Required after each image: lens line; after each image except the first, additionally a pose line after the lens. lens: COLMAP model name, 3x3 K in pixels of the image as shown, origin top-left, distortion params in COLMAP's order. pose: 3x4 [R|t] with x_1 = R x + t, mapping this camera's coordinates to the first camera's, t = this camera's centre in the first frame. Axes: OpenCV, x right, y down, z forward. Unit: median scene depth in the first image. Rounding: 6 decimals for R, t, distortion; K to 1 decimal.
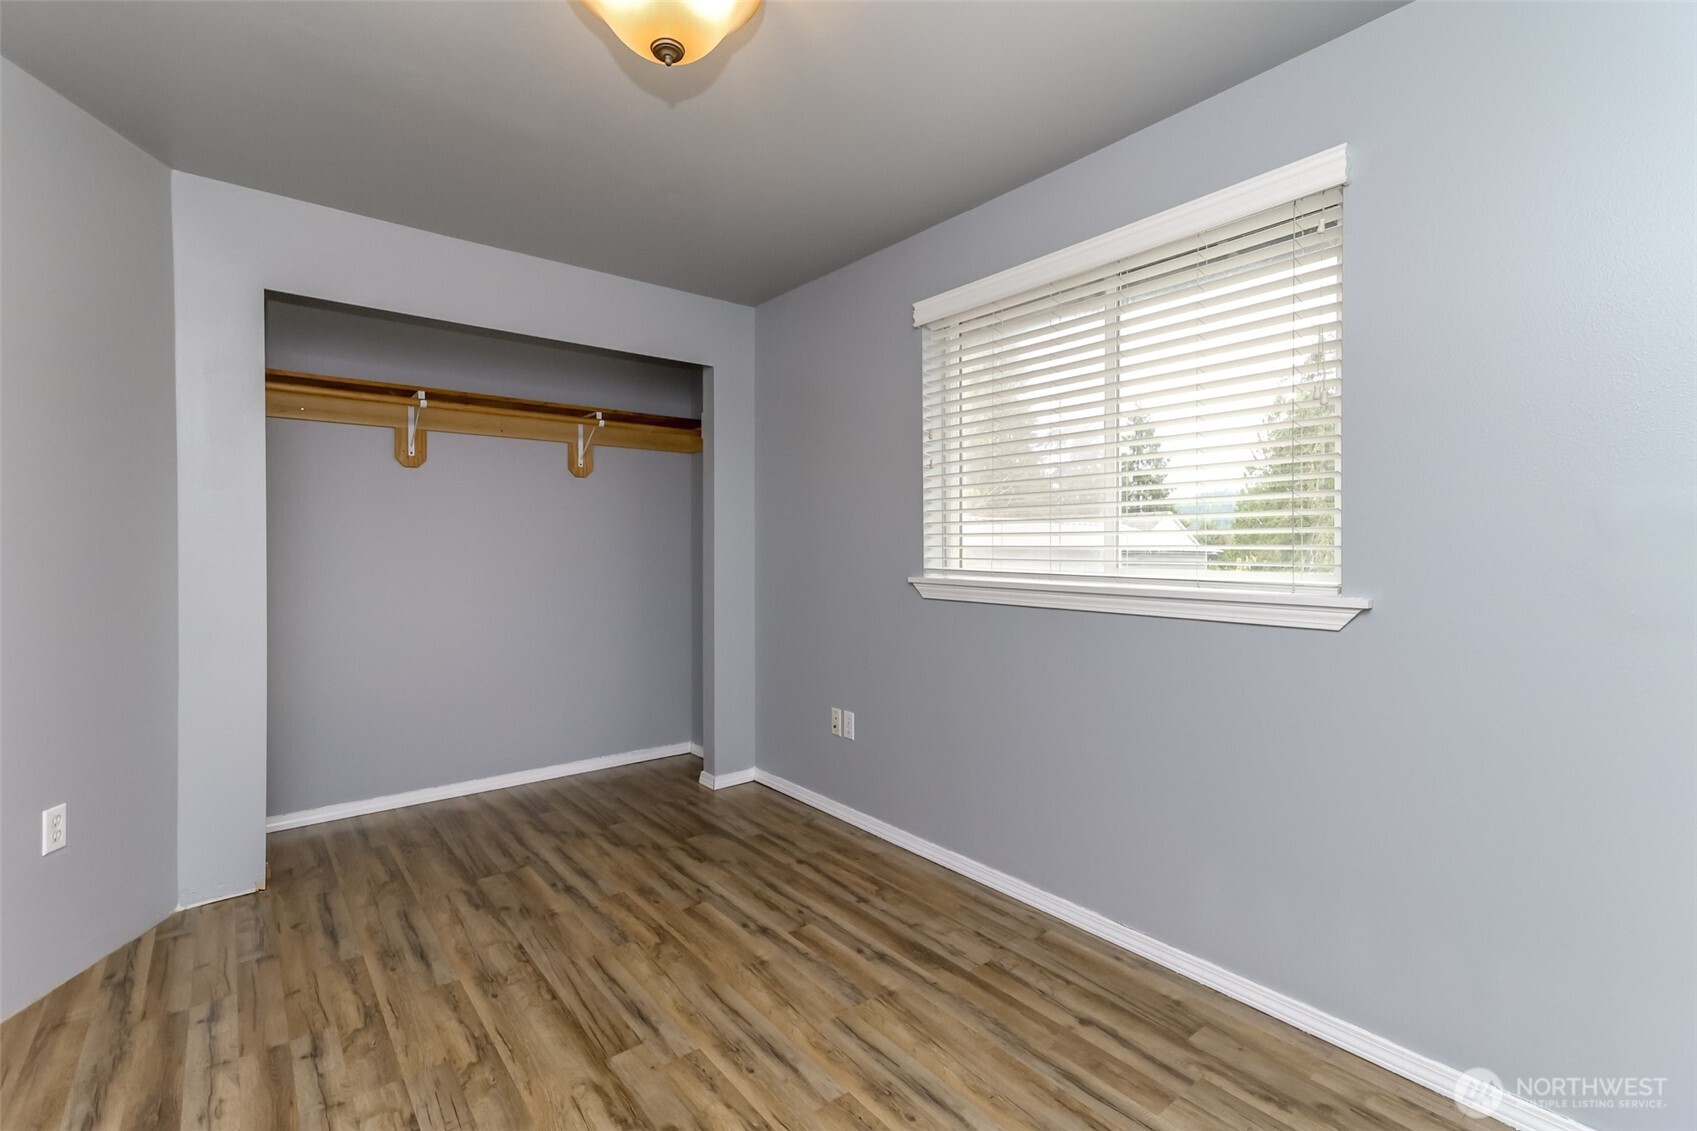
lens RADIAL K [[779.9, 0, 858.7], [0, 779.9, 550.9], [0, 0, 1]] dist [0.019640, -0.000838]
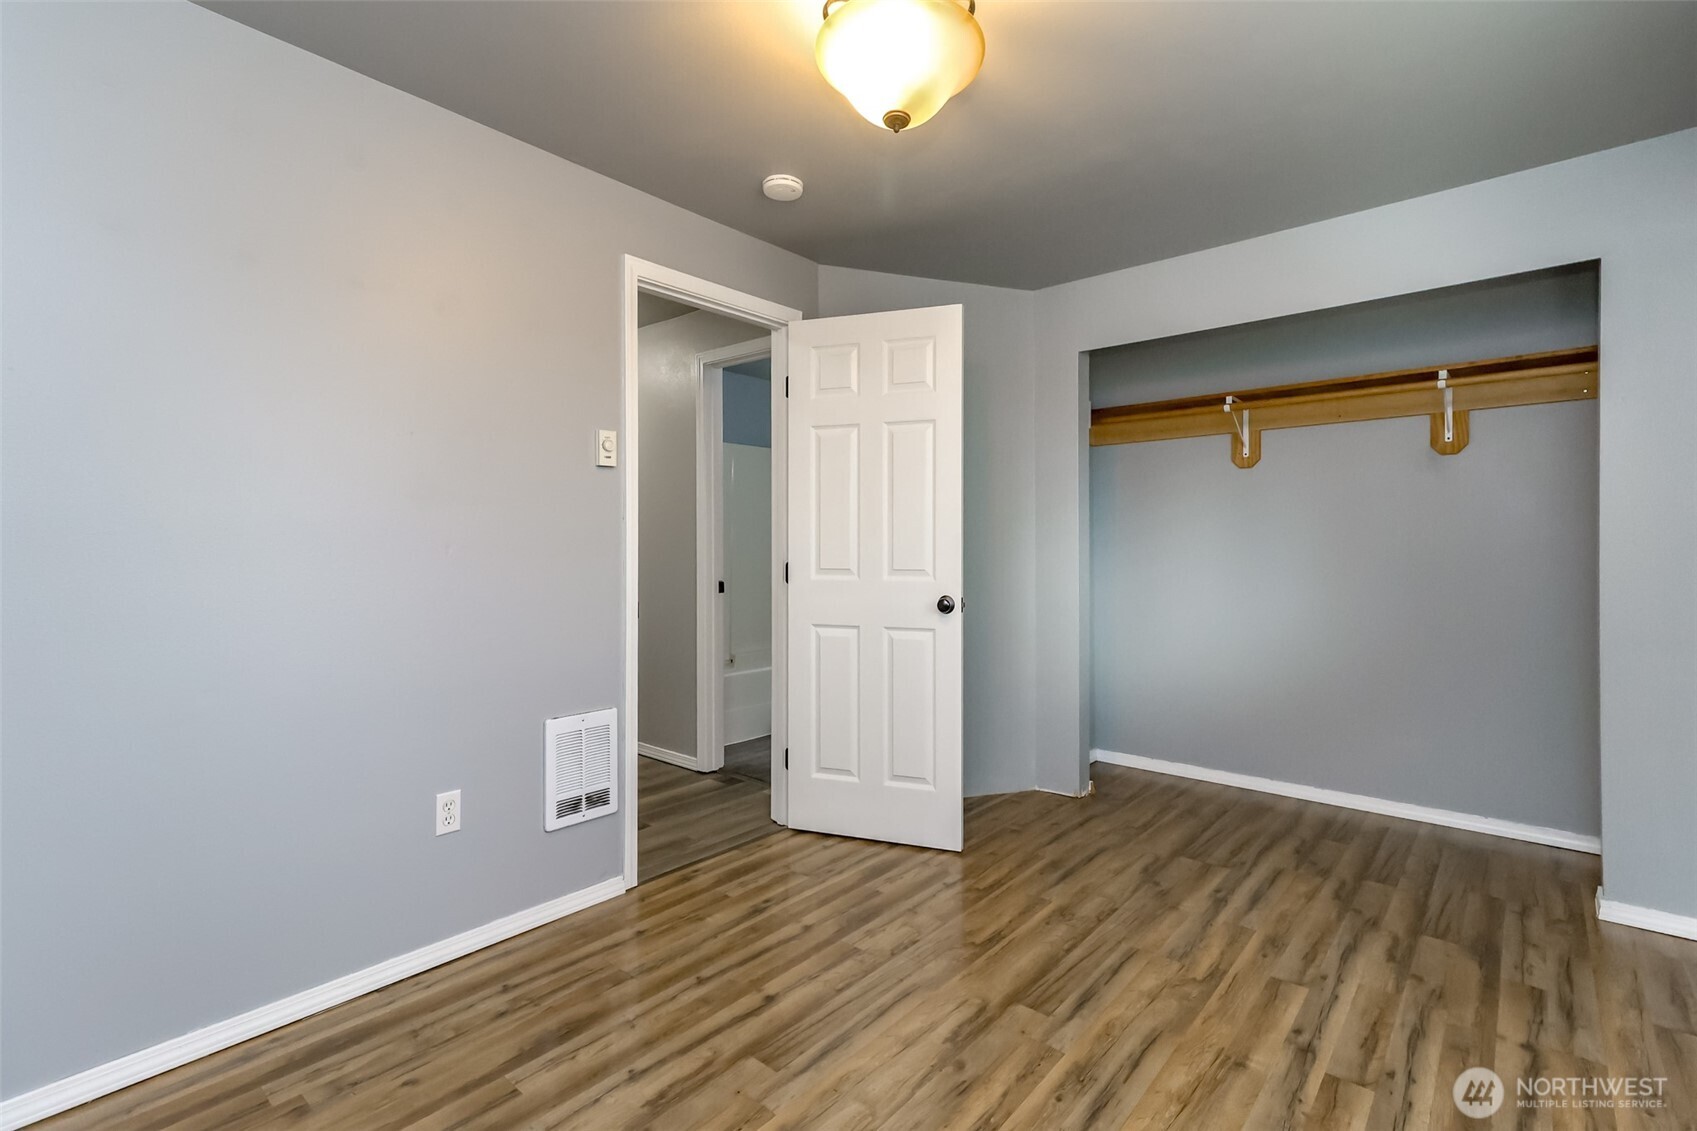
lens RADIAL K [[779.9, 0, 858.4], [0, 779.9, 559.7], [0, 0, 1]] dist [0.019640, -0.000838]
pose [[0.167136, 0.016577, -0.985794, 0.502325], [-0.001754, 0.999862, 0.016516, -0.000026], [0.985932, -0.001032, 0.167142, 0.409496]]
